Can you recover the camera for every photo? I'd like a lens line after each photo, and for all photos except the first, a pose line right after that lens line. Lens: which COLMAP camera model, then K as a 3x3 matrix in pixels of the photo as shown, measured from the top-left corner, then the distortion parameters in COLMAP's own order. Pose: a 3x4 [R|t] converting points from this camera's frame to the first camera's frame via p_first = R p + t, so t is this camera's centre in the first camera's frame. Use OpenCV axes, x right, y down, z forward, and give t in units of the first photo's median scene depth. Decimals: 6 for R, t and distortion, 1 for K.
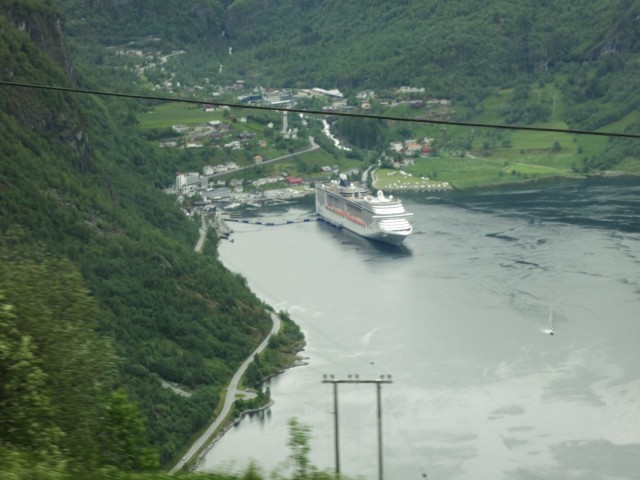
lens RADIAL K [[2341.5, 0, 318.3], [0, 2341.5, 238.0], [0, 0, 1]] dist [0.031046, 0.000000]
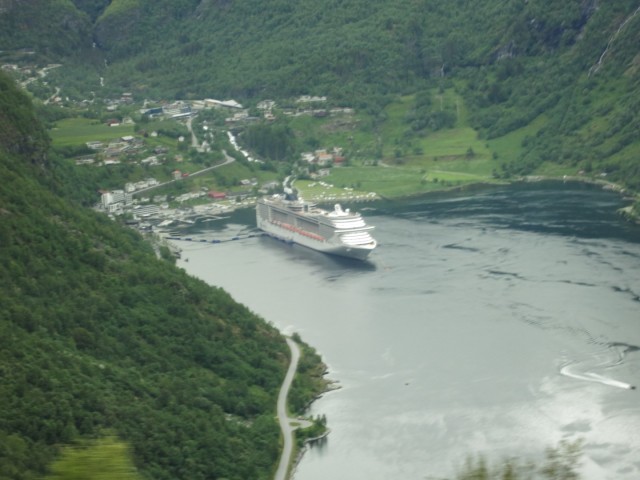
lens RADIAL K [[2341.5, 0, 324.3], [0, 2341.5, 239.7], [0, 0, 1]] dist [0.031046, 0.000000]
pose [[0.994253, -0.031368, 0.102356, -0.066152], [0.031358, 0.999507, 0.001702, -0.005957], [-0.102359, 0.001517, 0.994746, 0.015872]]
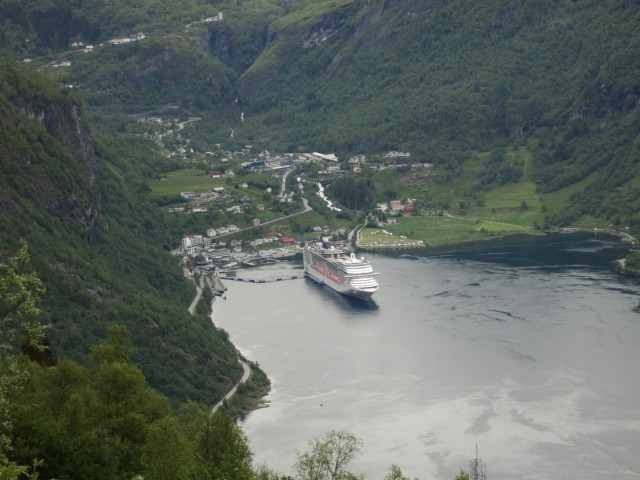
lens RADIAL K [[2341.5, 0, 317.8], [0, 2341.5, 240.6], [0, 0, 1]] dist [0.031046, 0.000000]
pose [[0.999635, -0.013719, -0.023275, 0.030305], [0.013431, 0.999832, -0.012446, -0.010081], [0.023442, 0.012129, 0.999652, -0.129655]]
